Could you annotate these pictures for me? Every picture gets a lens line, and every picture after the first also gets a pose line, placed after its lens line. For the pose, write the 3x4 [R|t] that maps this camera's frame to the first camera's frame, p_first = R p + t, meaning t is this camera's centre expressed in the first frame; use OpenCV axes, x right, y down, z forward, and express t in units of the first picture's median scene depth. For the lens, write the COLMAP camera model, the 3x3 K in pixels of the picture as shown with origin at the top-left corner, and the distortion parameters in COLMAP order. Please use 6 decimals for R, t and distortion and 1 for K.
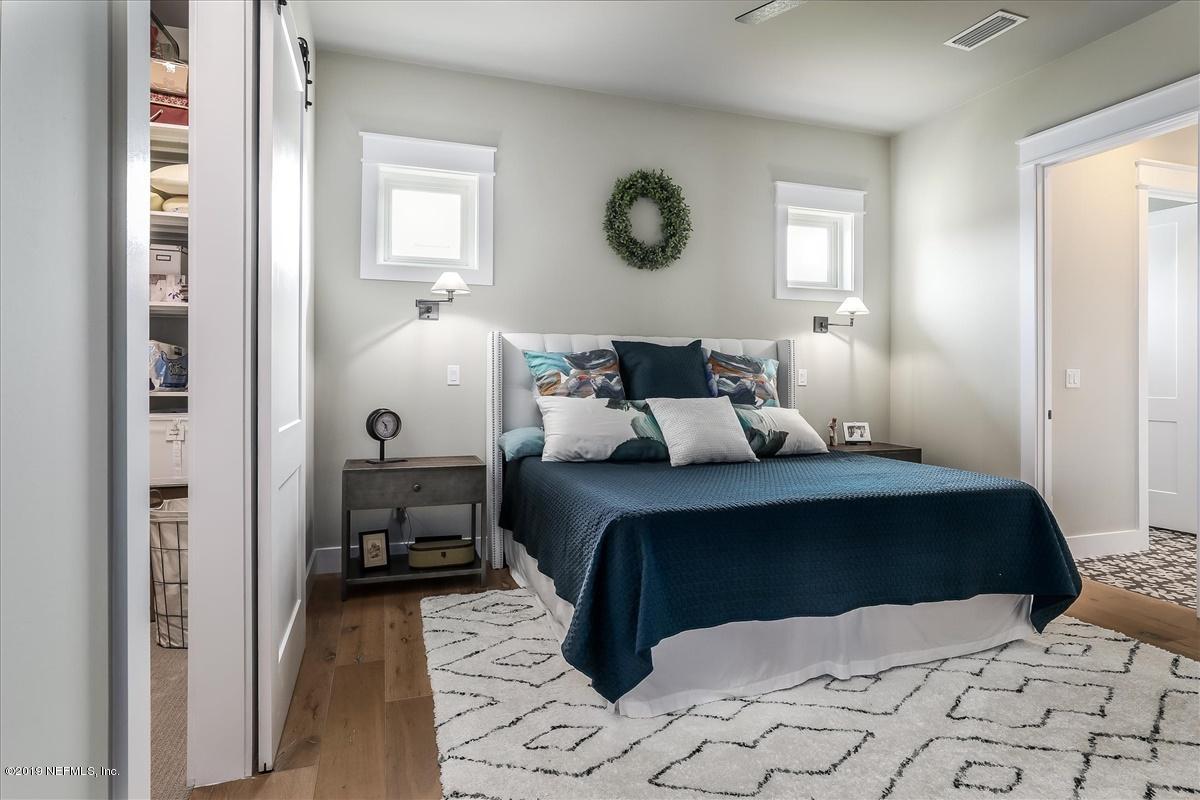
lens RADIAL K [[651.2, 0, 594.0], [0, 651.2, 388.9], [0, 0, 1]] dist [-0.013899, 0.002641]
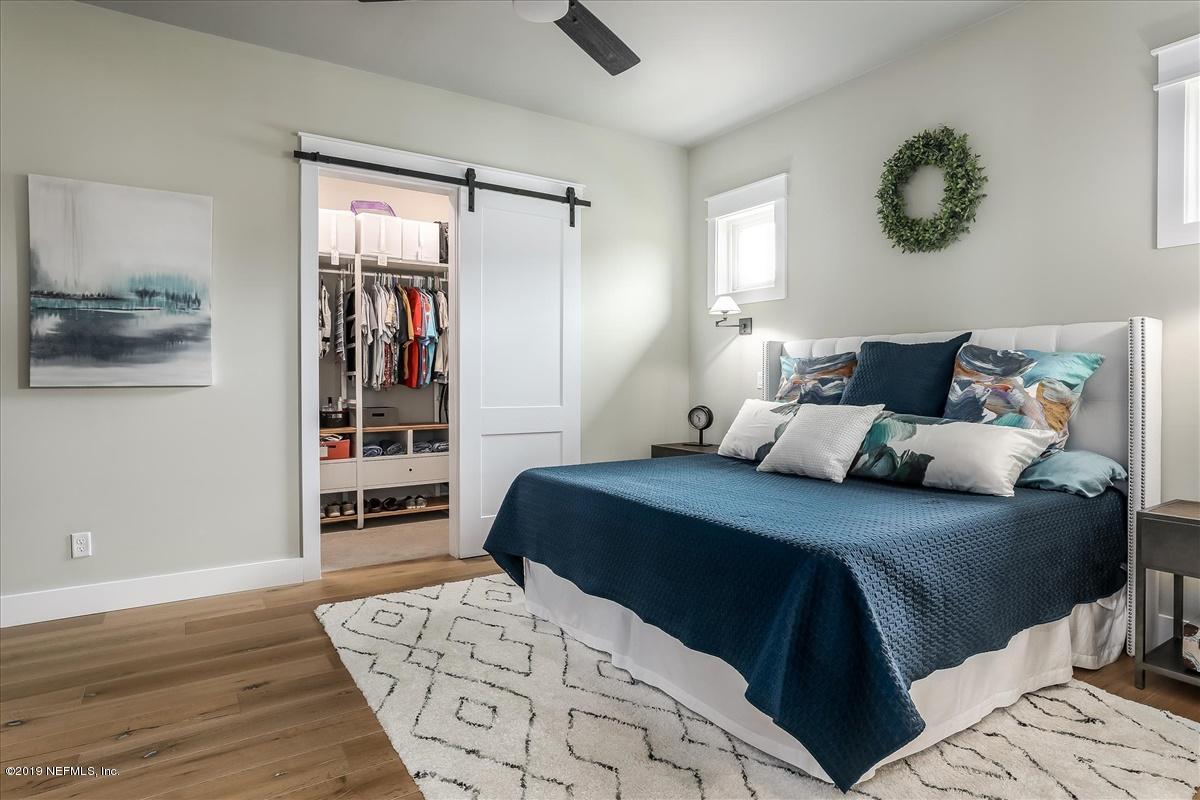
lens RADIAL K [[651.2, 0, 592.5], [0, 651.2, 394.8], [0, 0, 1]] dist [-0.013899, 0.002641]
pose [[0.249256, 0.018720, -0.968257, 0.856230], [-0.011191, 0.999802, 0.016449, -0.010417], [0.968373, 0.006736, 0.249416, 0.420299]]
